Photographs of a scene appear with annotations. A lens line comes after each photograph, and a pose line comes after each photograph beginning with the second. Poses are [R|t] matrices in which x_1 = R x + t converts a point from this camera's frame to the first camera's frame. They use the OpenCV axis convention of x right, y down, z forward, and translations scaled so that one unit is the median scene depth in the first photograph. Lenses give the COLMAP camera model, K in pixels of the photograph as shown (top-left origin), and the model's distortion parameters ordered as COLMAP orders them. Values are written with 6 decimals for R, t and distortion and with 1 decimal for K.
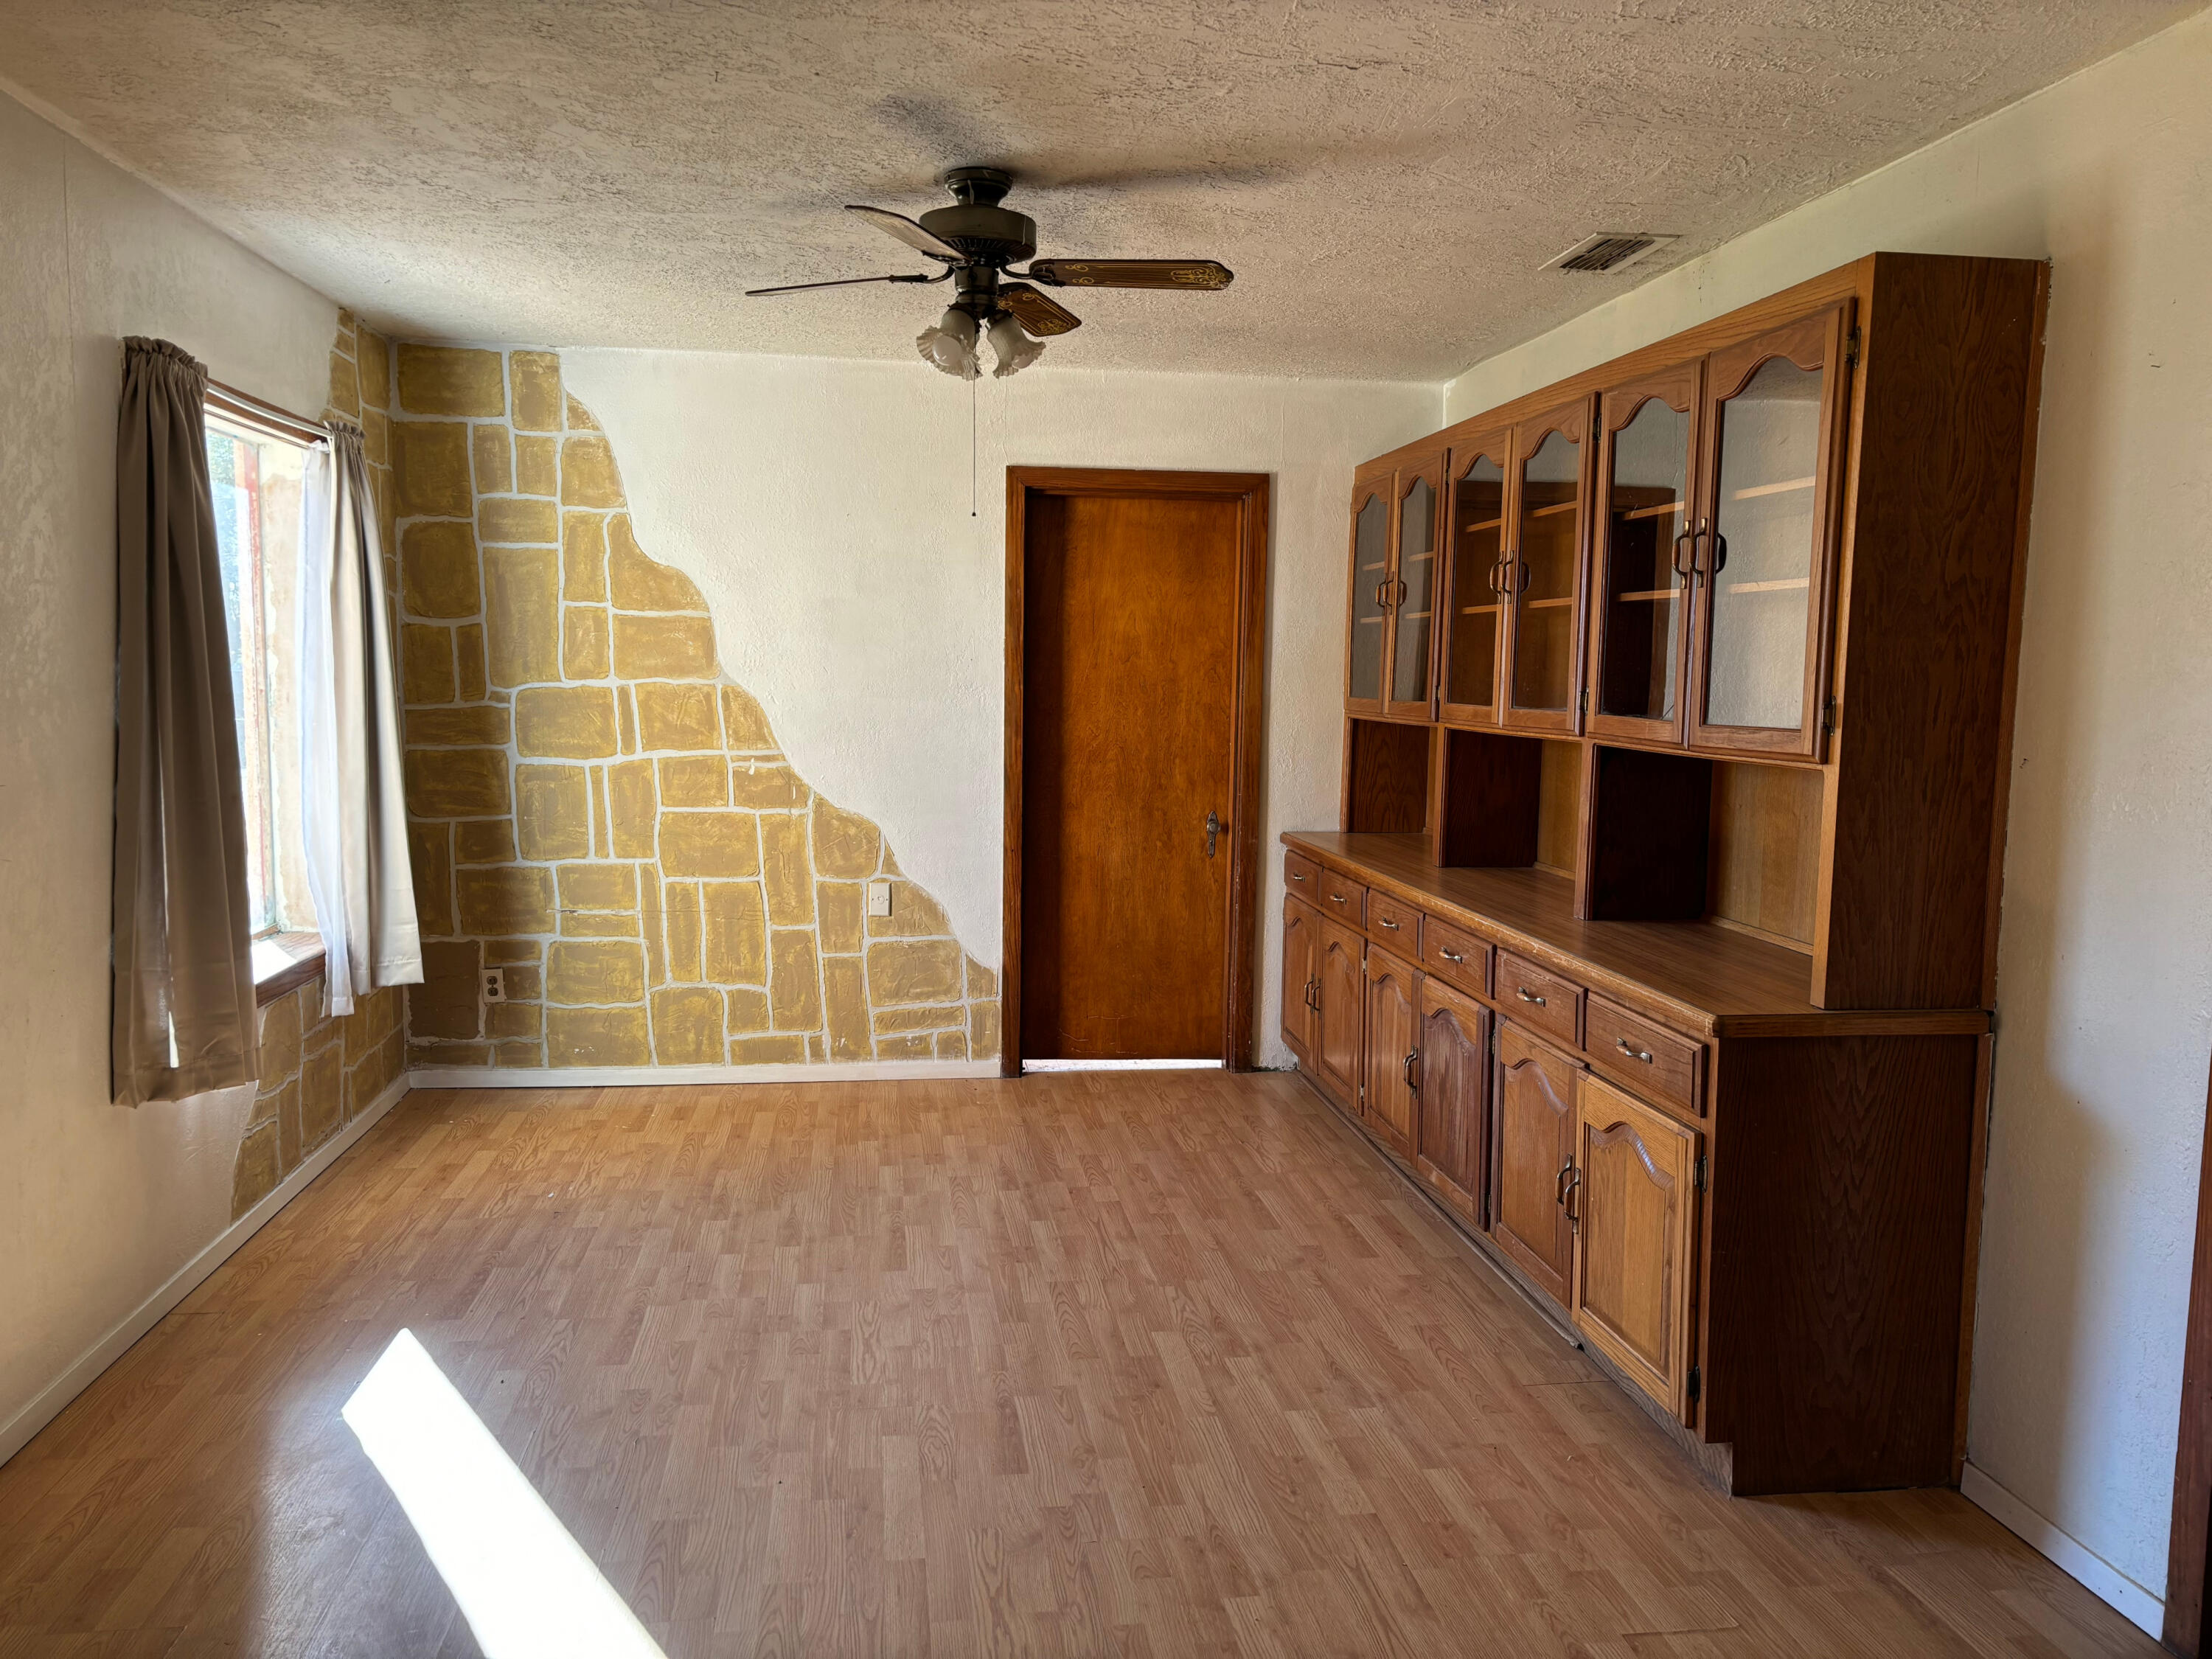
lens RADIAL K [[1665.8, 0, 1103.1], [0, 1665.8, 829.9], [0, 0, 1]] dist [-0.004279, 0.002470]
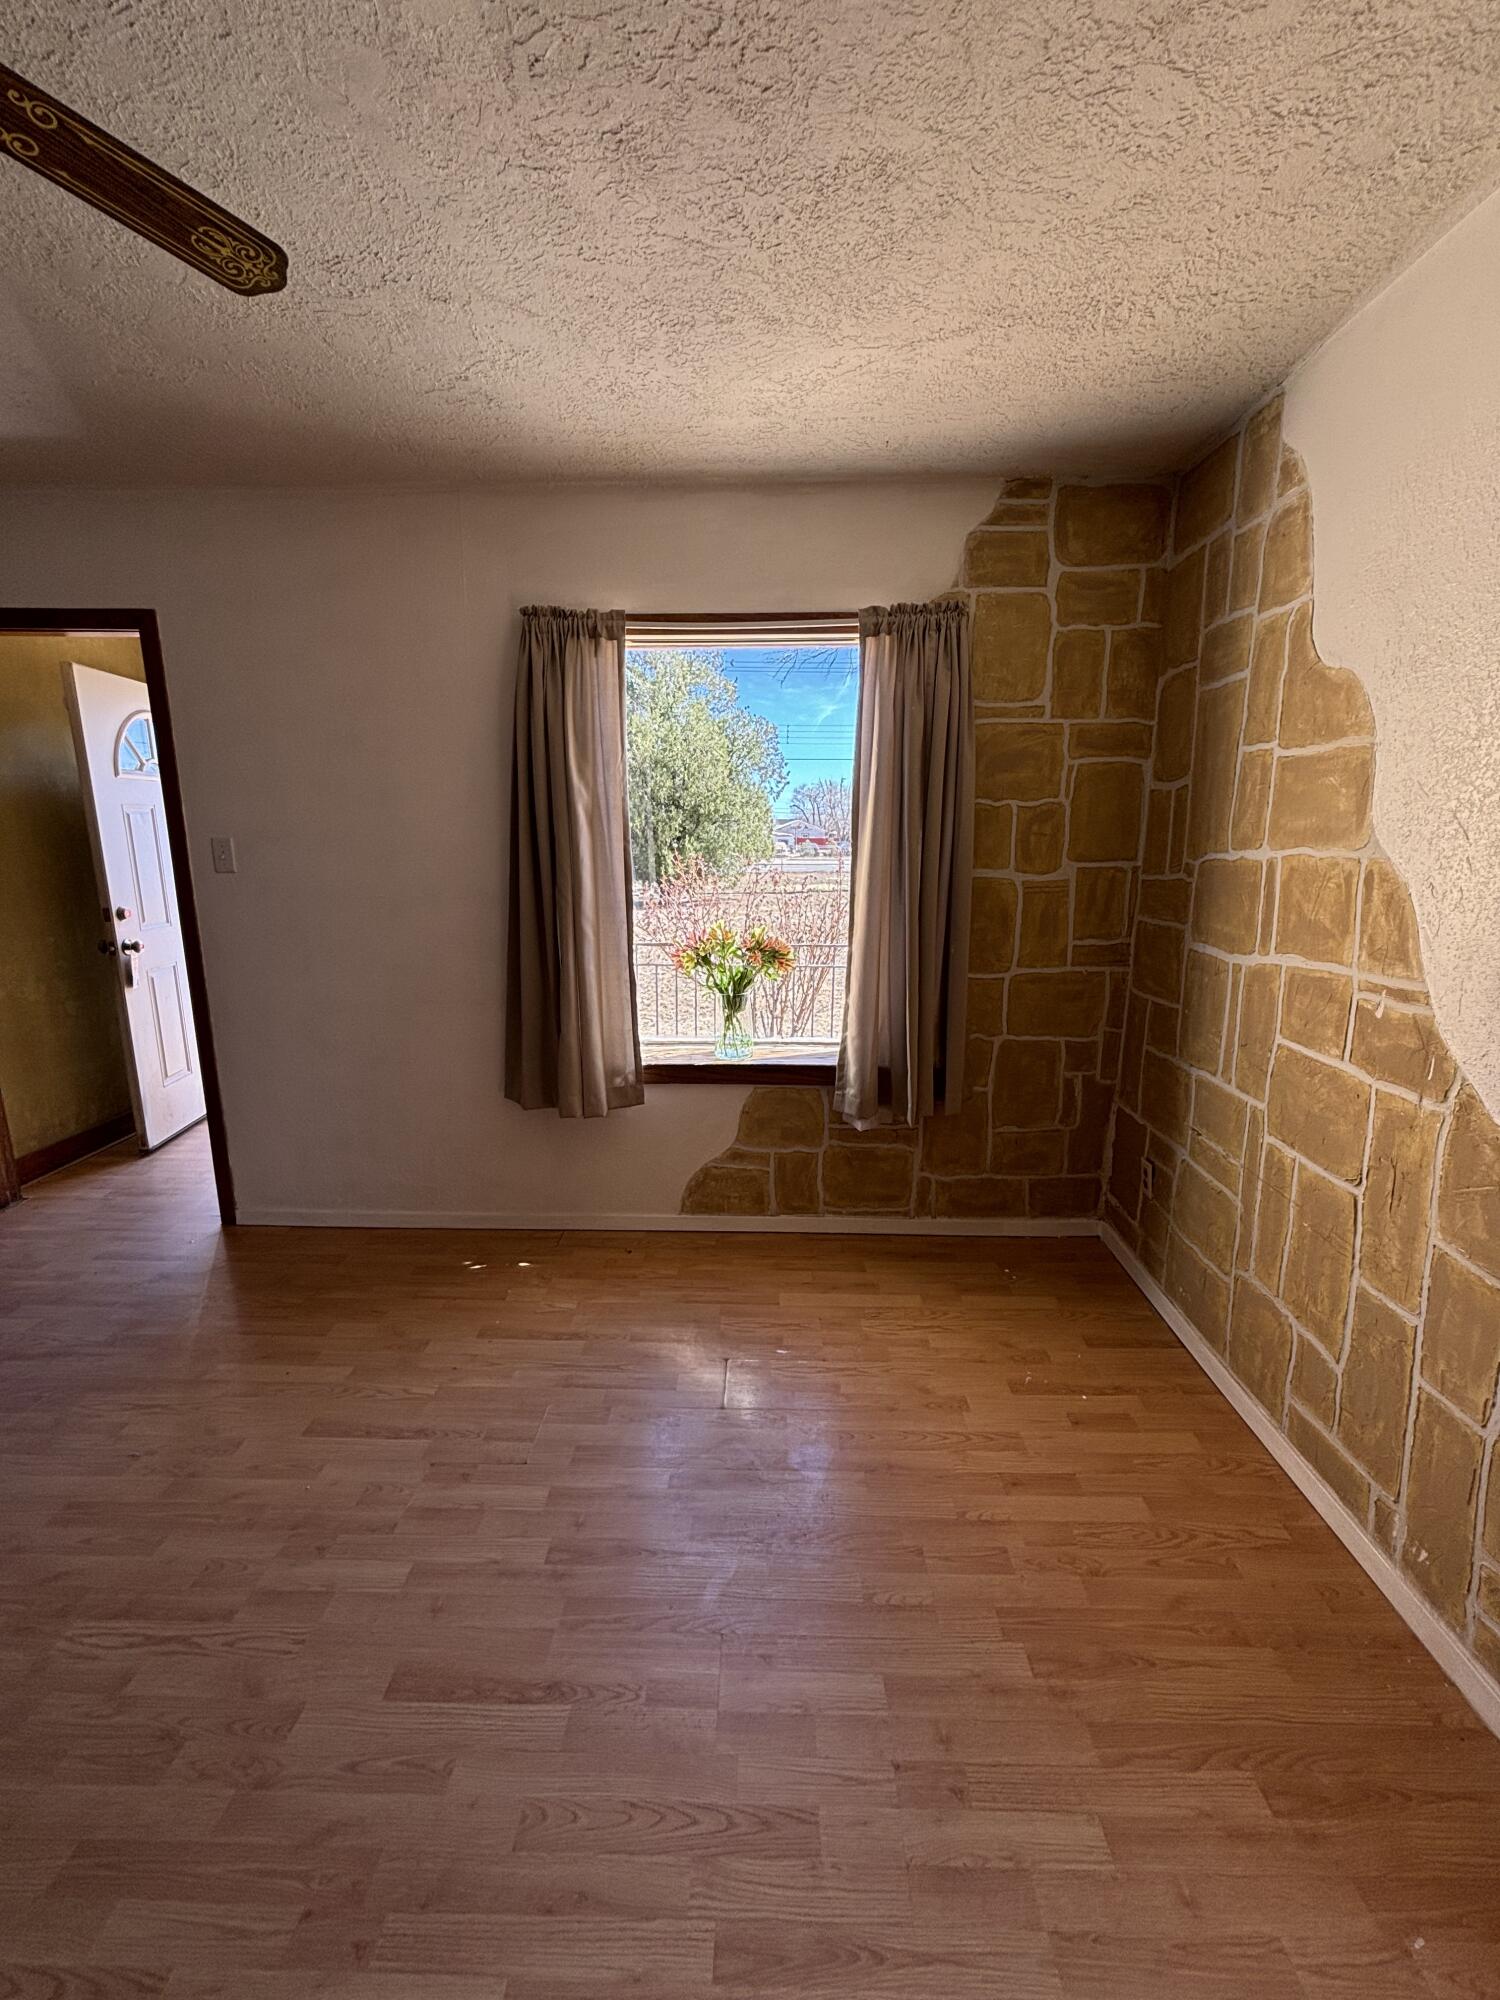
lens RADIAL K [[801.3, 0, 755.0], [0, 801.3, 999.3], [0, 0, 1]] dist [0.002358, 0.000335]
pose [[-0.161970, 0.182357, -0.969800, 0.091946], [-0.099950, 0.974691, 0.199969, -0.073926], [0.981721, 0.129321, -0.139644, 0.831653]]
